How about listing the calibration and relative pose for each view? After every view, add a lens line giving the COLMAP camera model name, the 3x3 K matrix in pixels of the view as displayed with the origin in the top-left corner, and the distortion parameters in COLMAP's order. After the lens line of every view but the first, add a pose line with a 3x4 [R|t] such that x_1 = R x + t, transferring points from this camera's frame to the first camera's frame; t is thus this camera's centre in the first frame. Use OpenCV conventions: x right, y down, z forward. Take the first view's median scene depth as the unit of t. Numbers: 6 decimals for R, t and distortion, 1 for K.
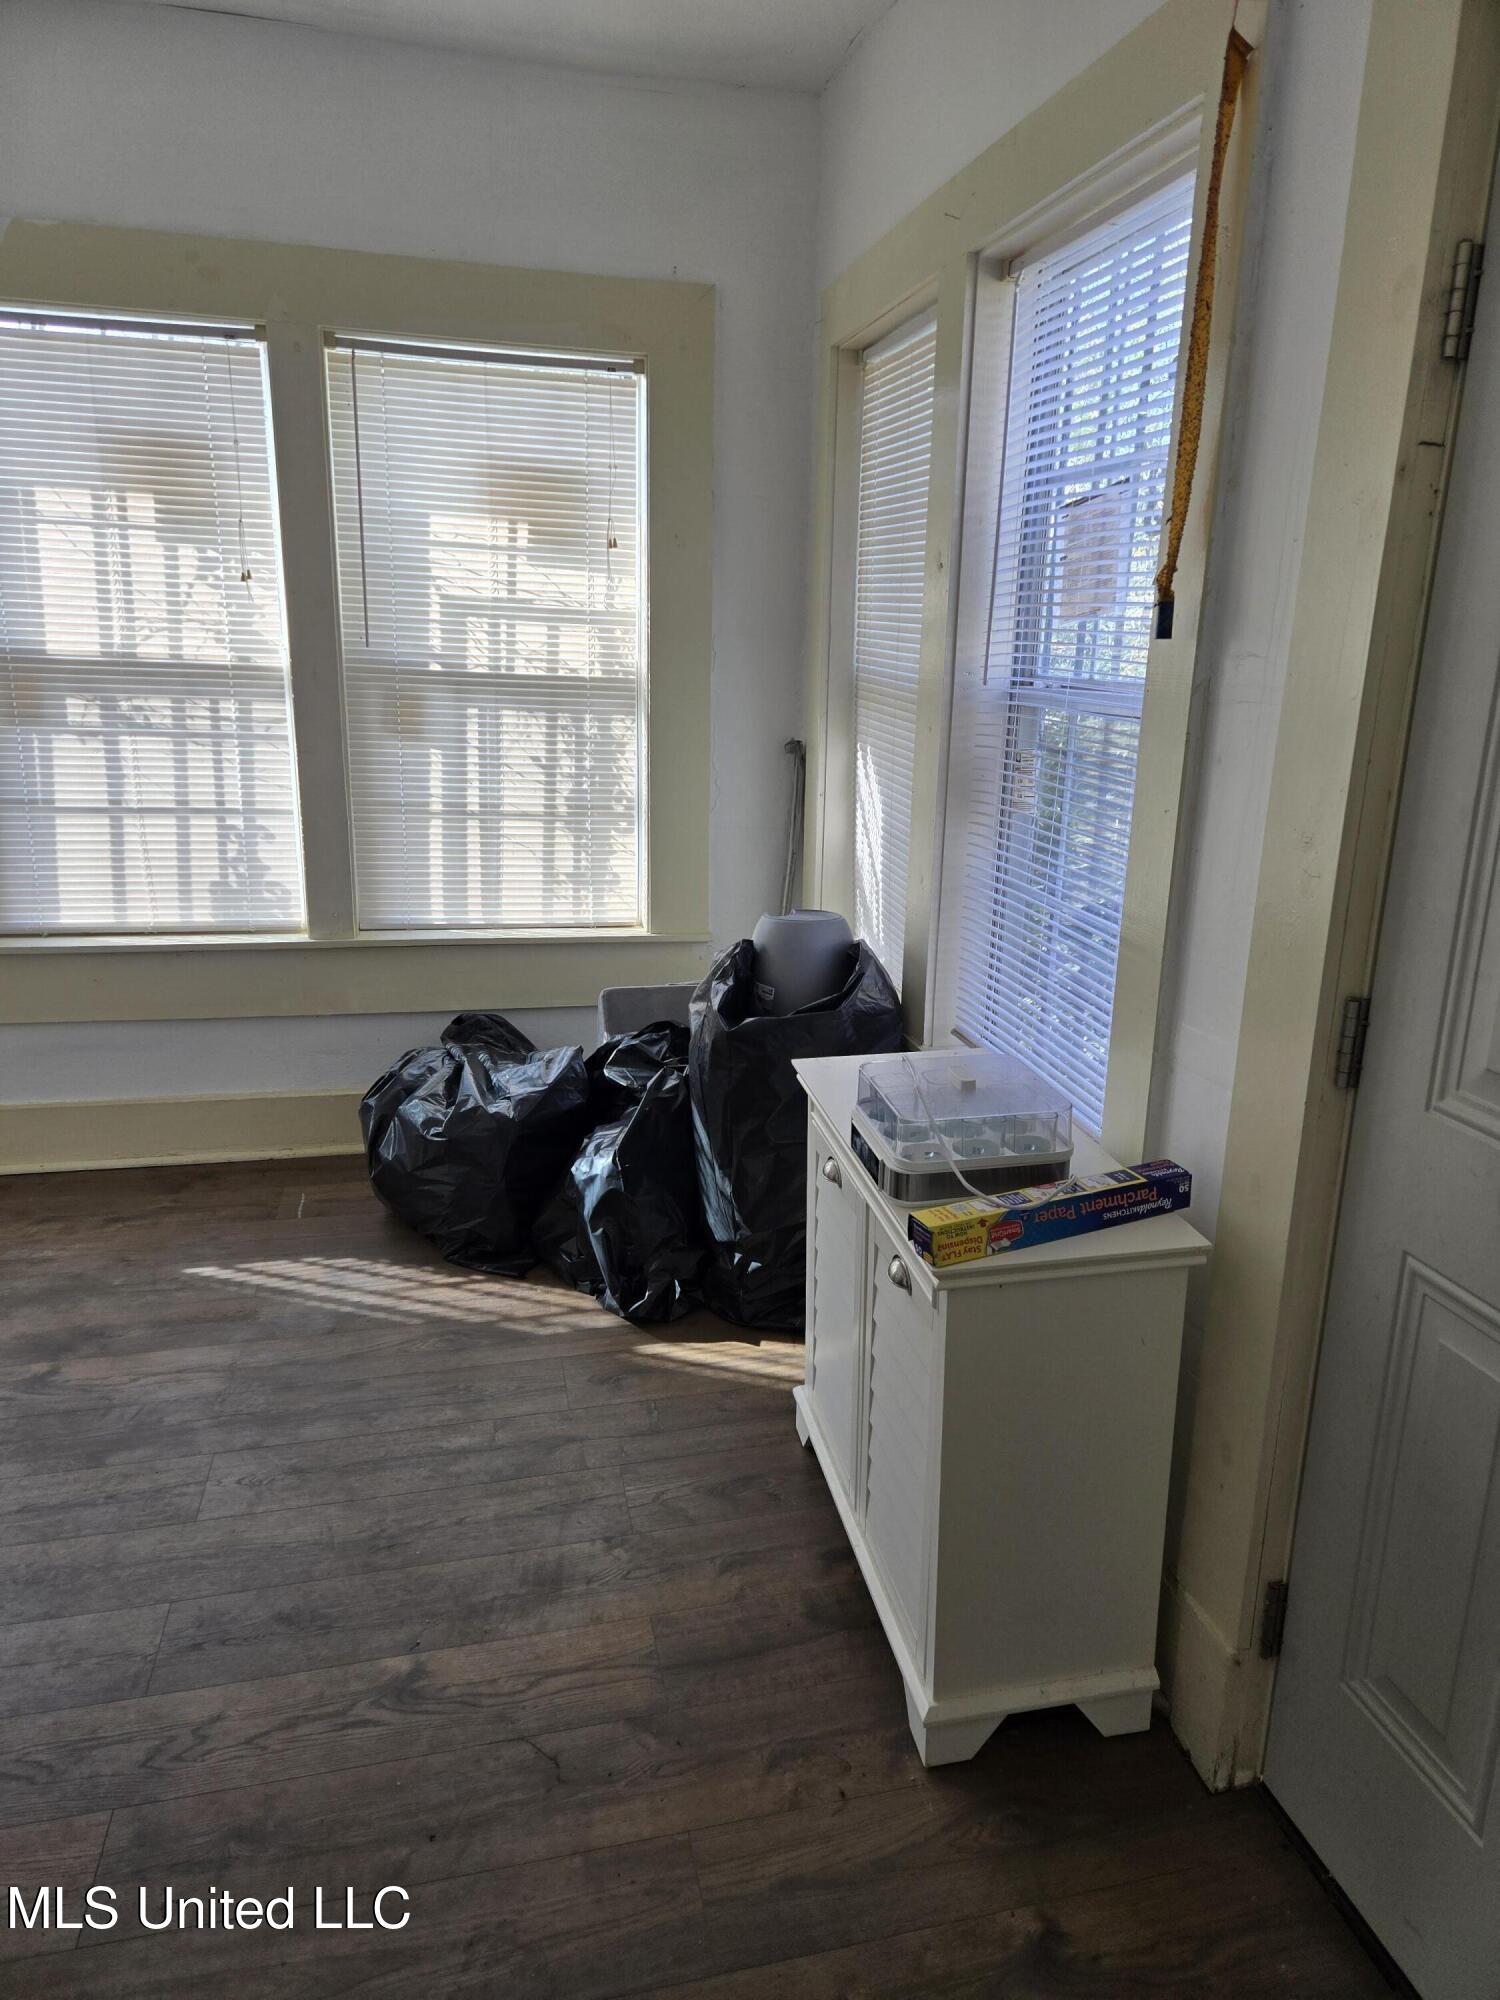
lens RADIAL K [[1349.9, 0, 772.2], [0, 1349.9, 1022.9], [0, 0, 1]] dist [0.077554, -0.062951]
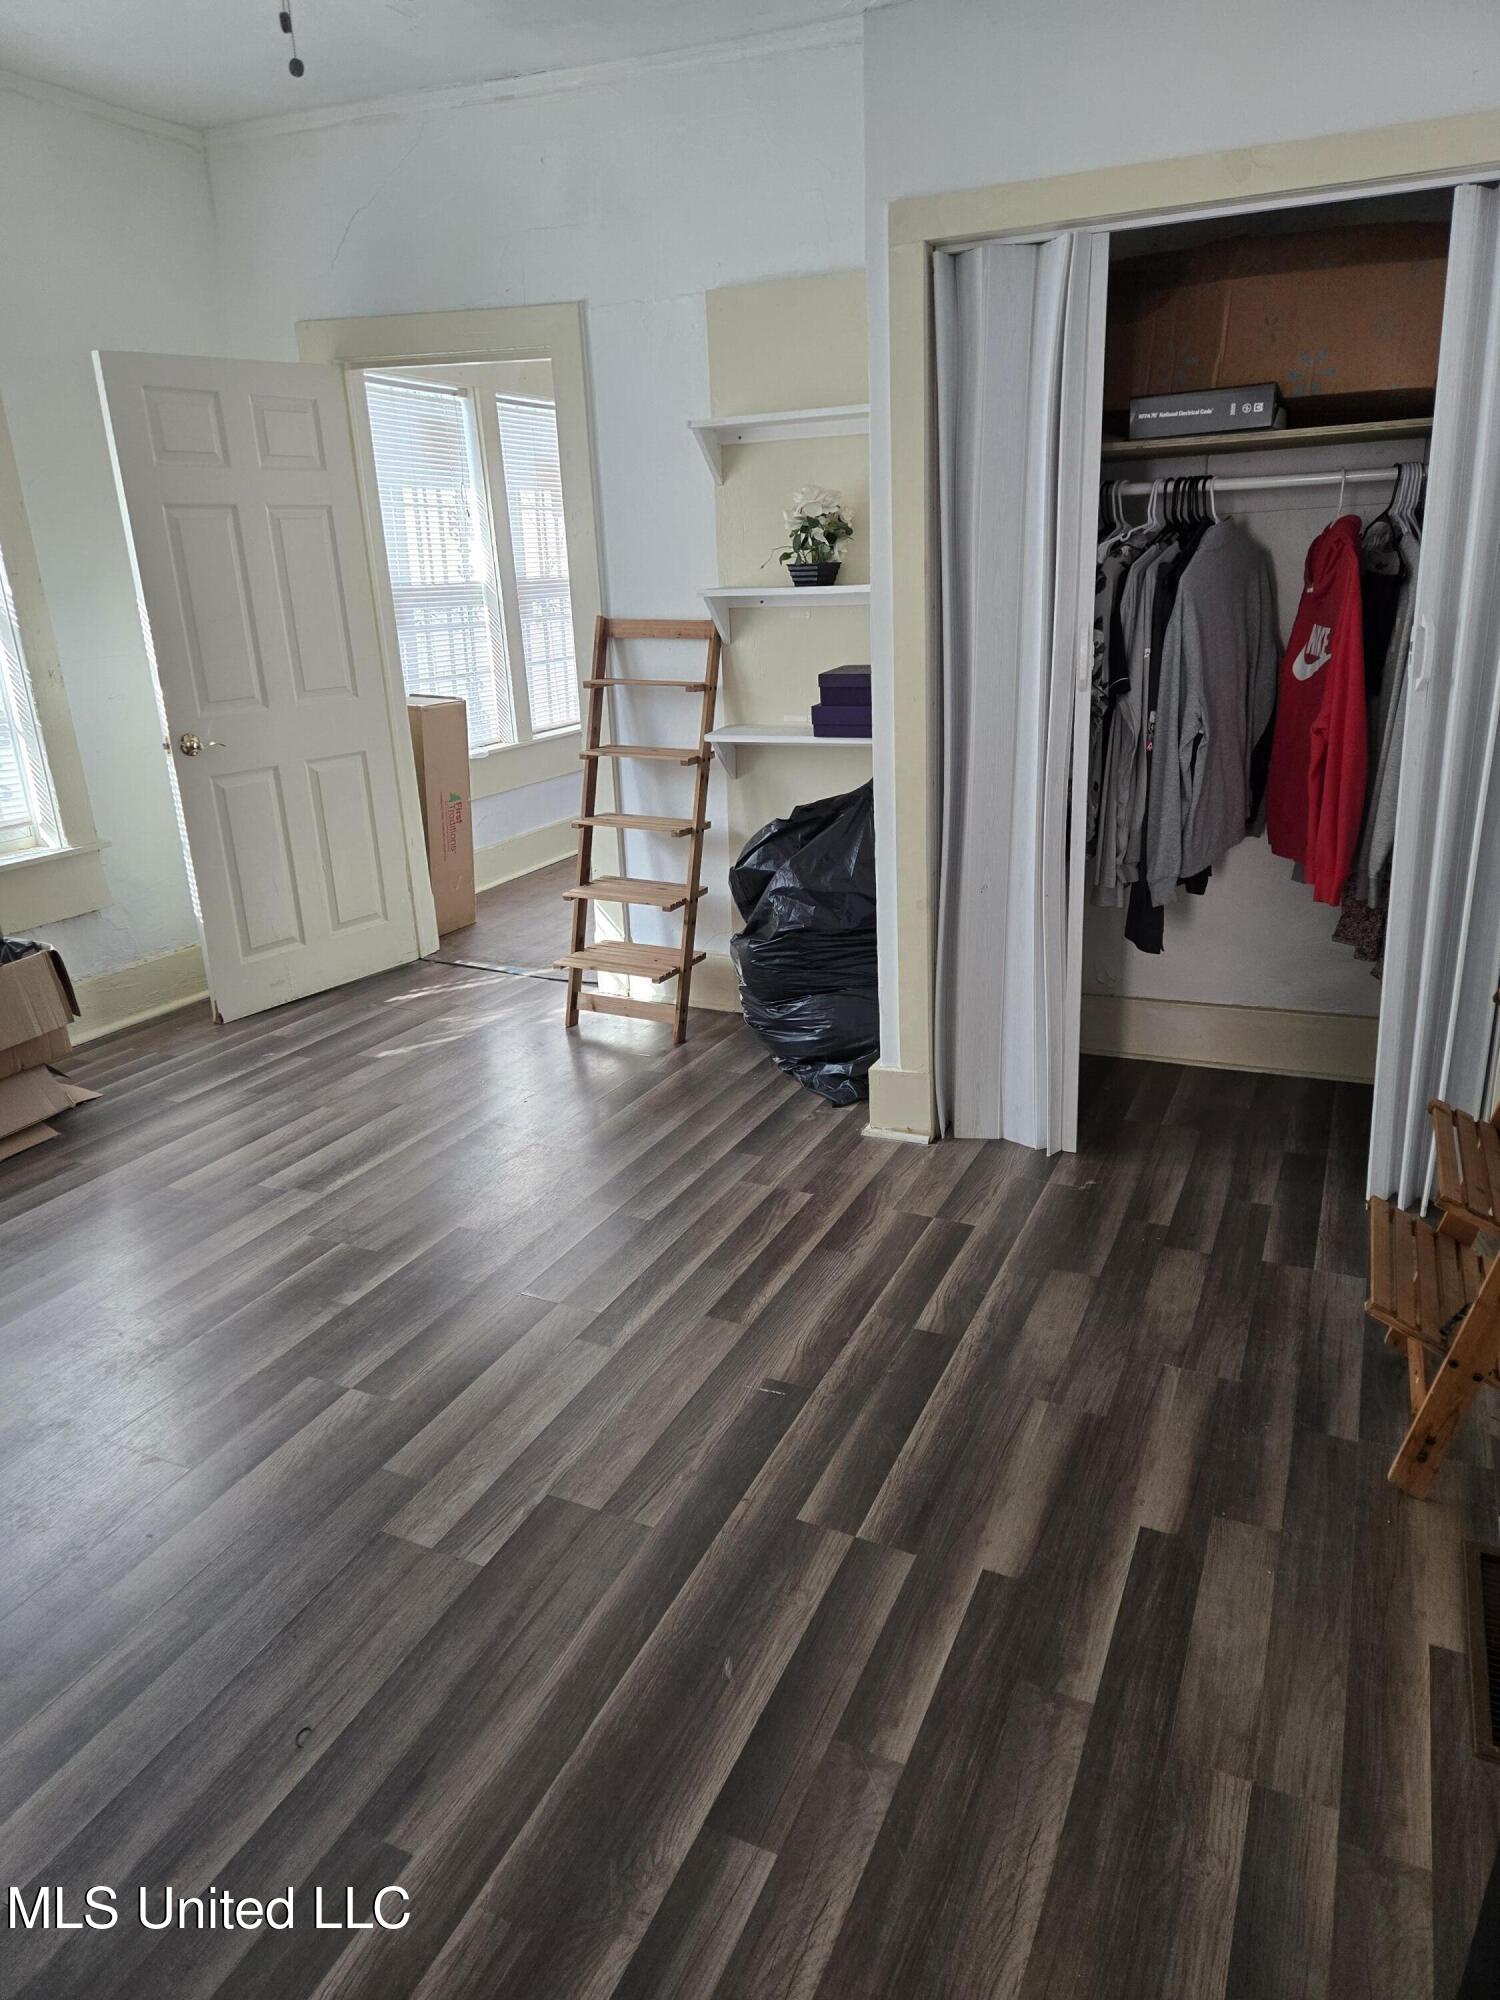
lens RADIAL K [[1349.9, 0, 772.2], [0, 1349.9, 1022.9], [0, 0, 1]] dist [0.077554, -0.062951]
pose [[0.600004, -0.309334, 0.737772, -1.837914], [0.267711, 0.946687, 0.179208, 0.064502], [-0.753874, 0.089984, 0.650828, -0.413598]]
